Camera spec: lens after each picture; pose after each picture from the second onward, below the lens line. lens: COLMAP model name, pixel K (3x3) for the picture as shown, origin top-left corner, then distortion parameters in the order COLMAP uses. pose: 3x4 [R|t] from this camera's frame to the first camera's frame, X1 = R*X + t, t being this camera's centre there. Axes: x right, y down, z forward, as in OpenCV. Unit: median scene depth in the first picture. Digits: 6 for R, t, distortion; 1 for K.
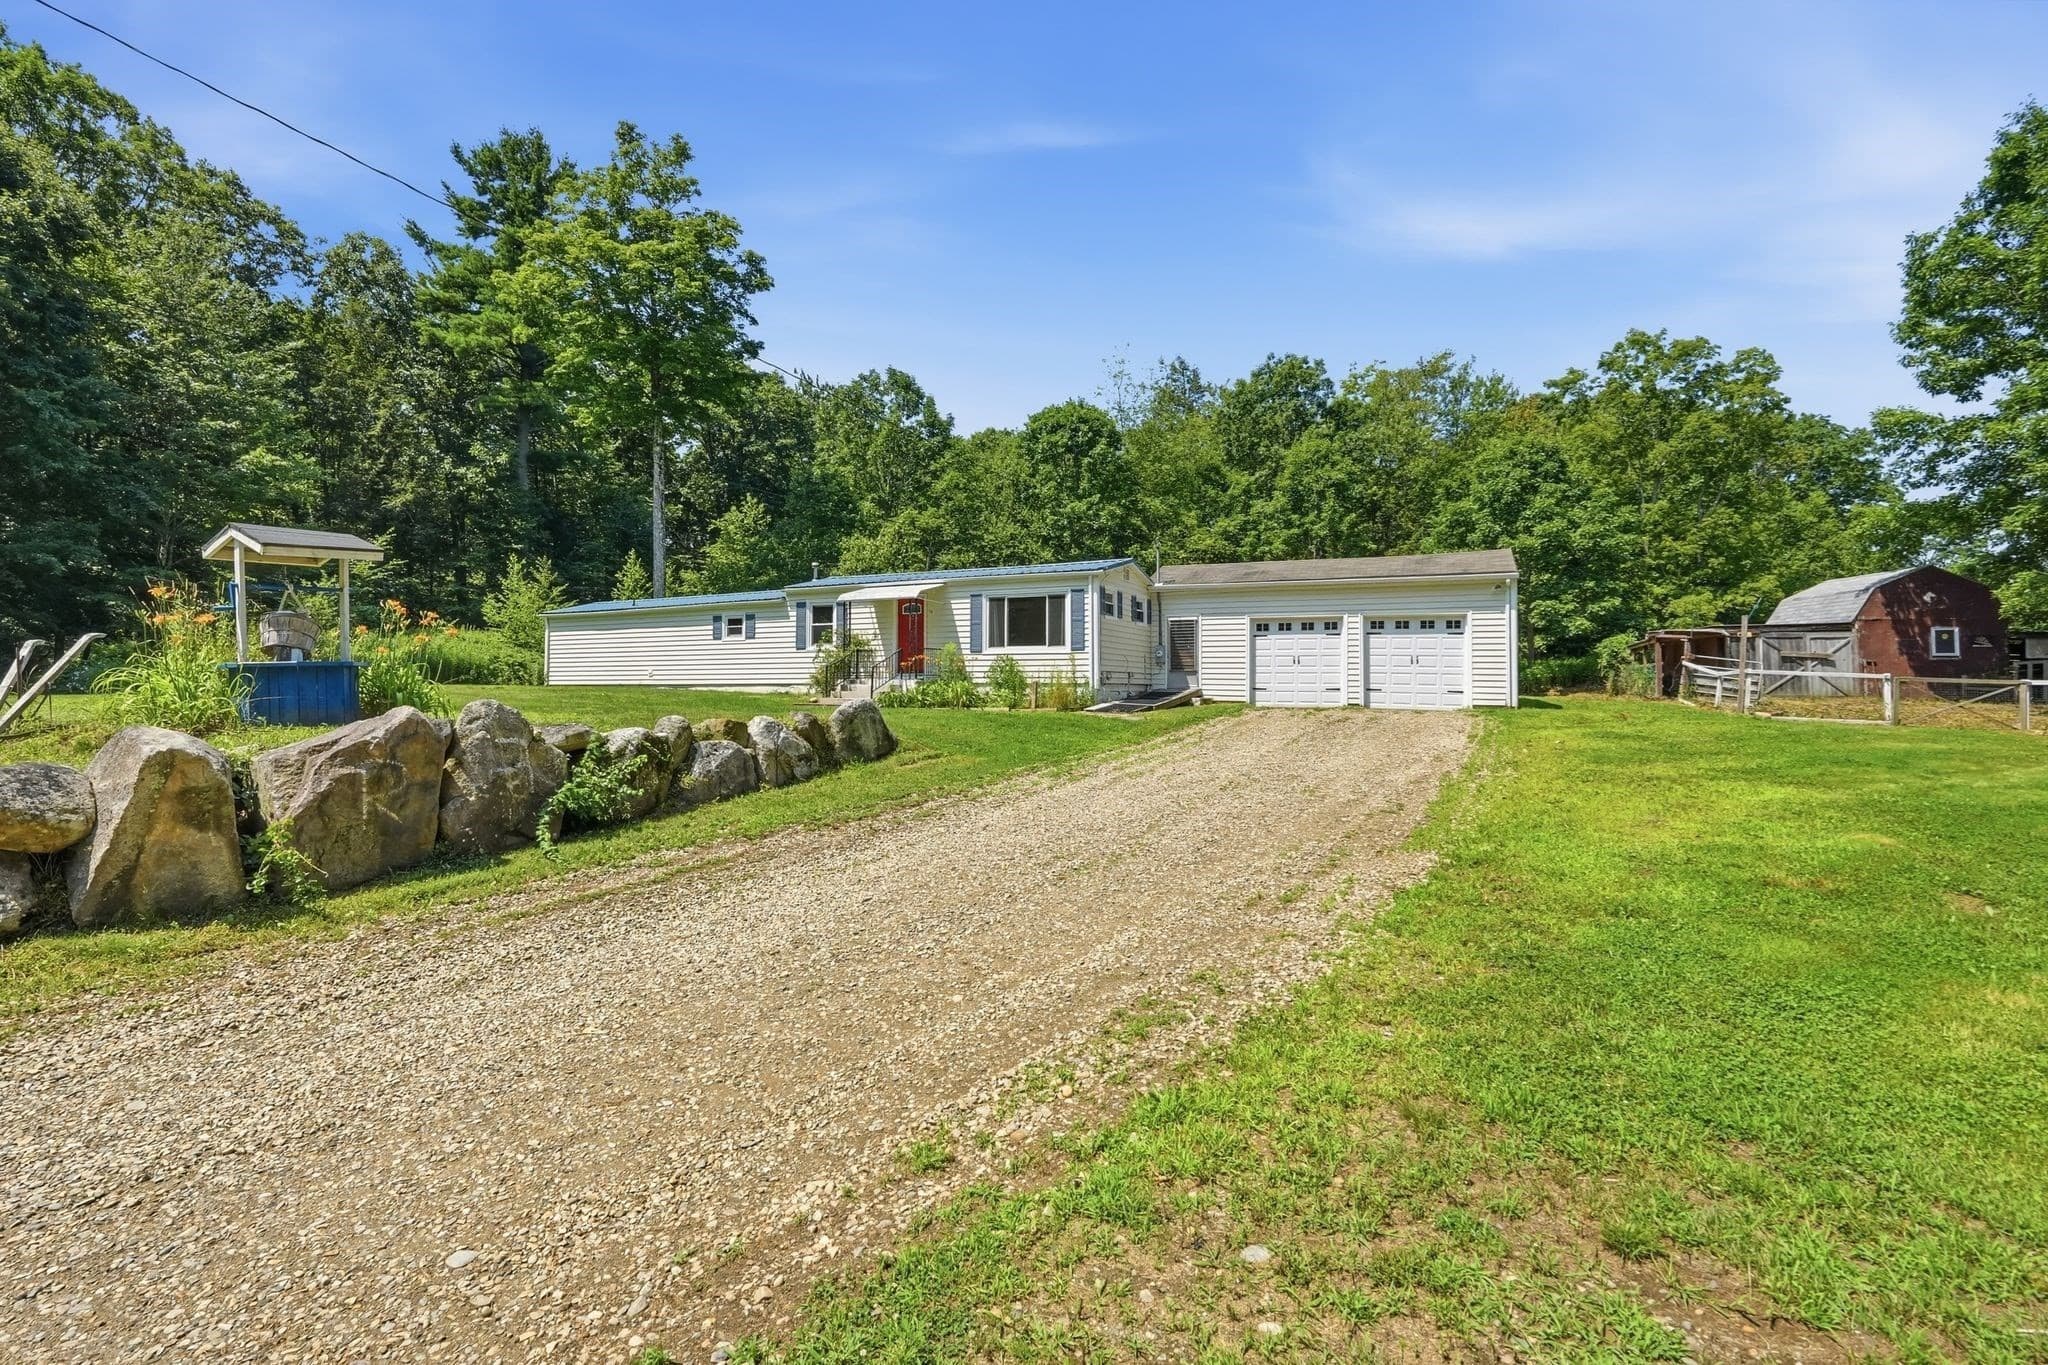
lens RADIAL K [[942.3, 0, 1013.1], [0, 942.3, 653.9], [0, 0, 1]] dist [-0.020114, 0.007186]
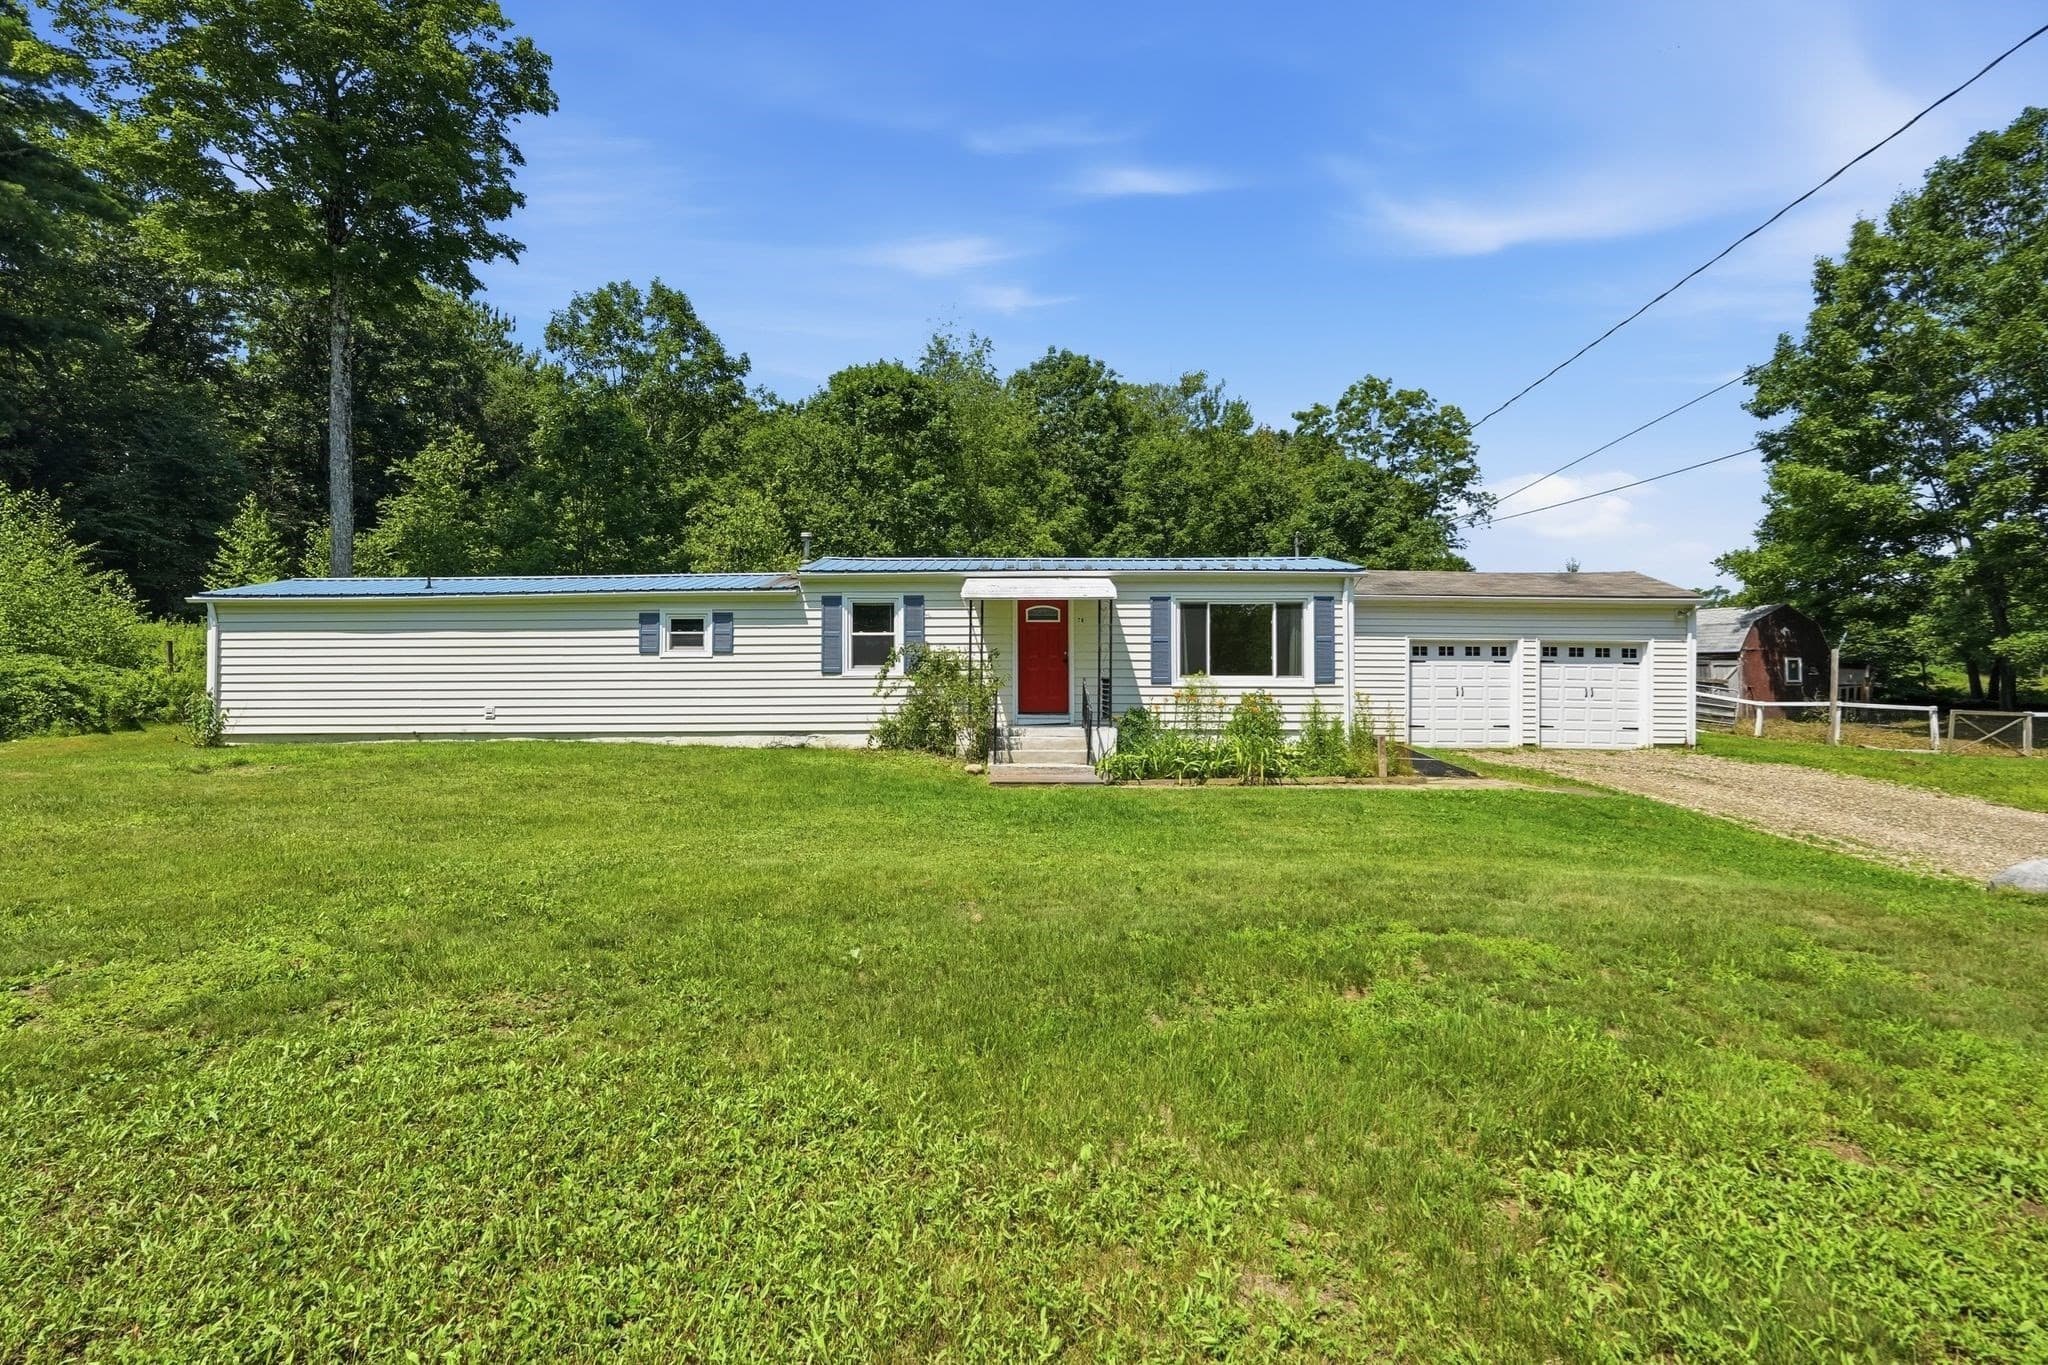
lens RADIAL K [[918.9, 0, 1016.5], [0, 918.9, 674.9], [0, 0, 1]] dist [-0.014356, 0.009114]
pose [[0.896946, 0.003102, 0.442129, -0.367567], [-0.012845, 0.999736, 0.019045, -0.016636], [-0.441953, -0.022762, 0.896749, 0.402960]]
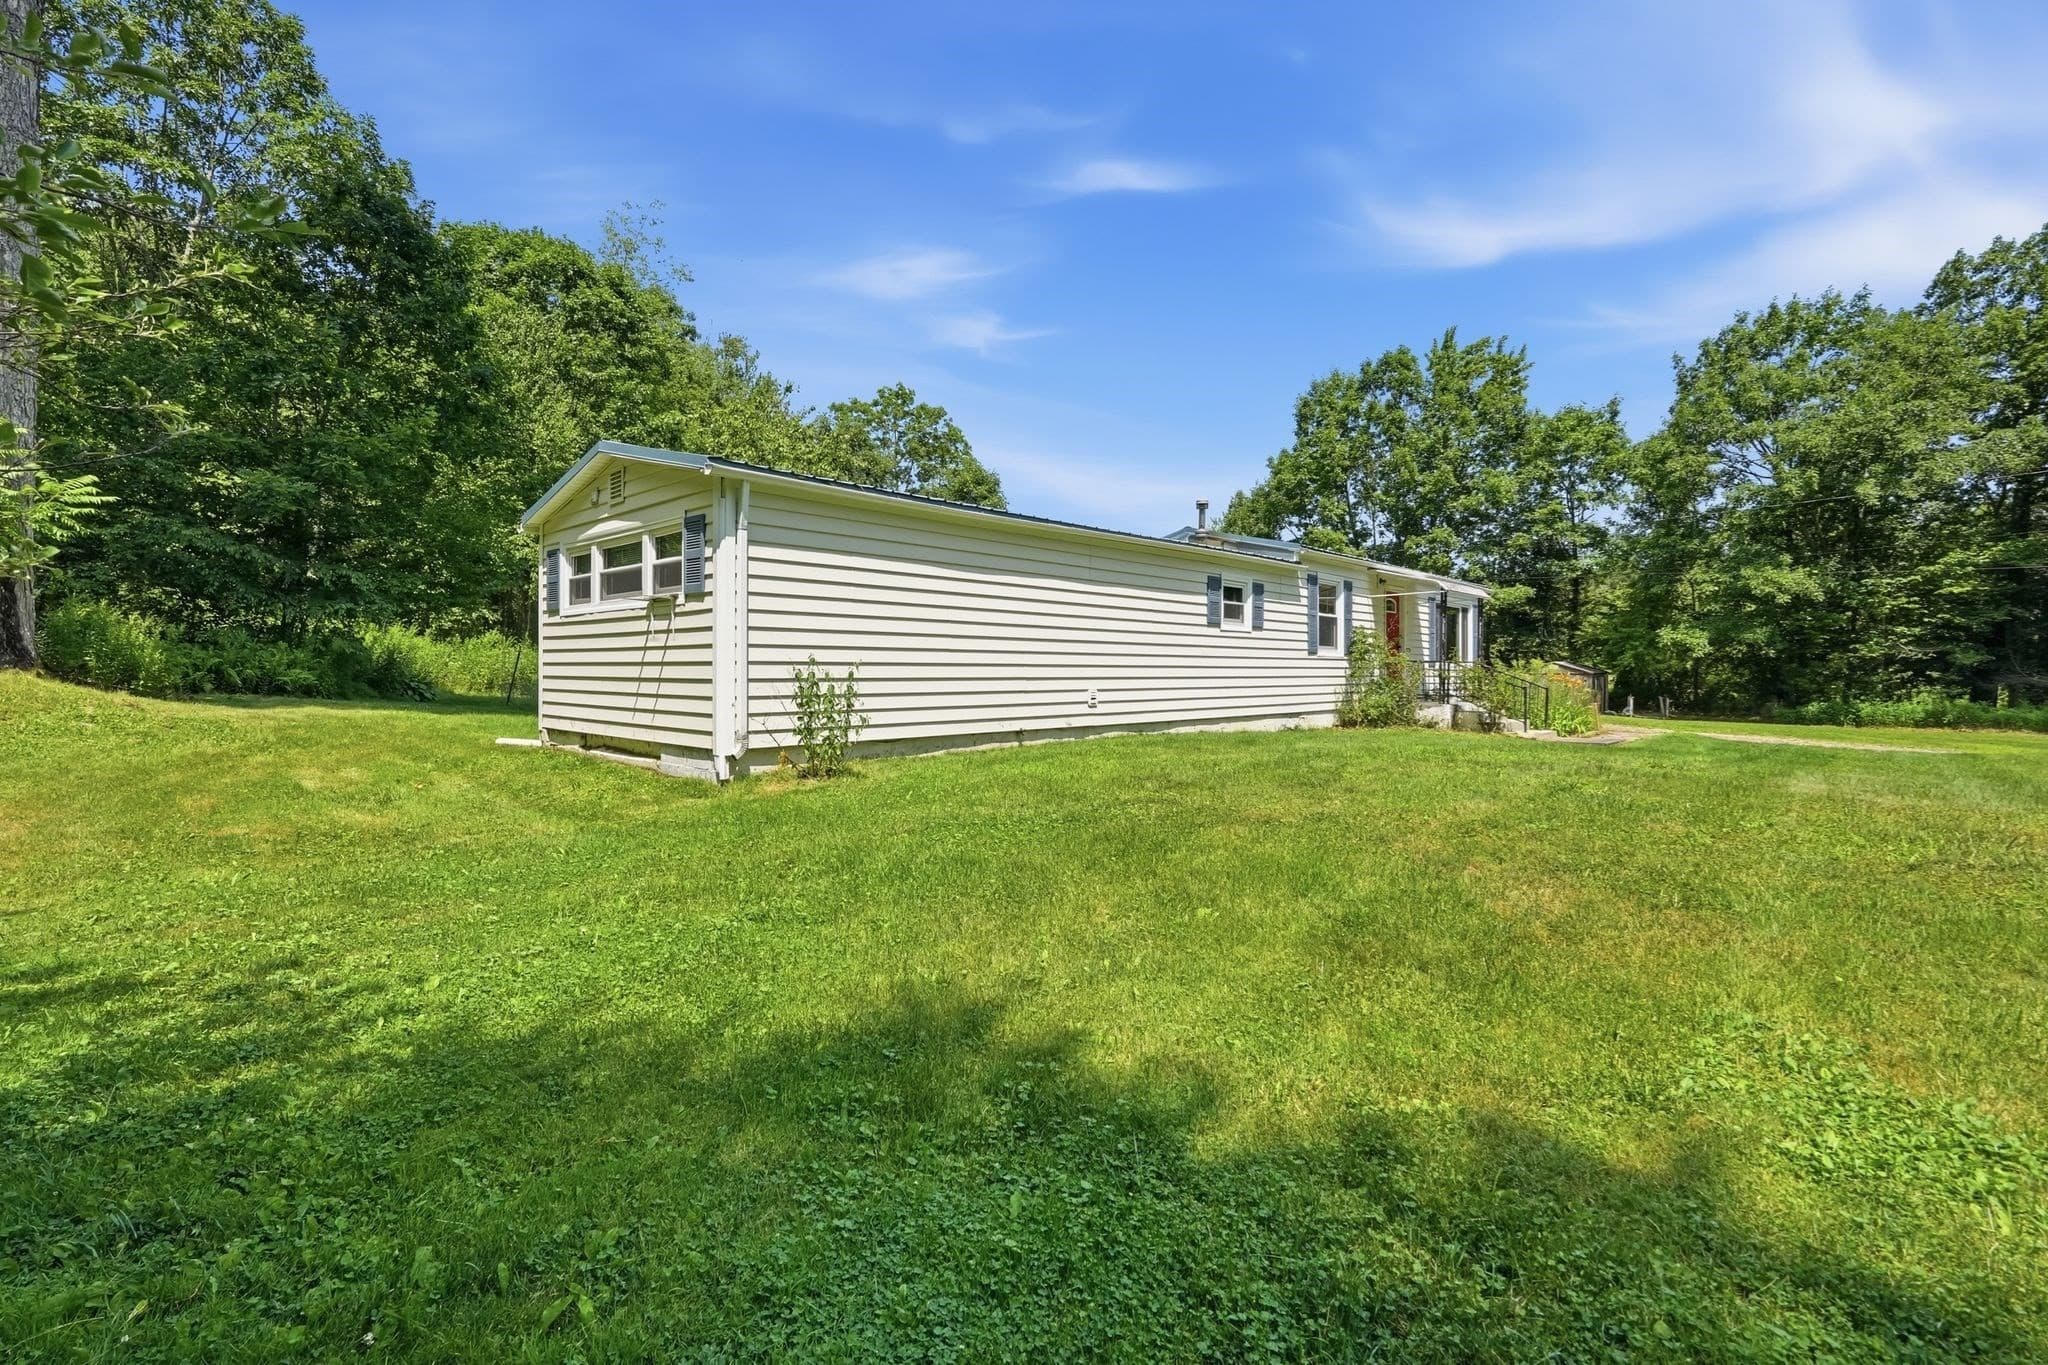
lens RADIAL K [[918.9, 0, 1016.5], [0, 918.9, 674.9], [0, 0, 1]] dist [-0.014356, 0.009114]
pose [[0.296670, -0.001959, 0.954978, -0.811347], [-0.036694, 0.999236, 0.013449, 0.007369], [-0.954275, -0.039032, 0.296371, 0.972996]]
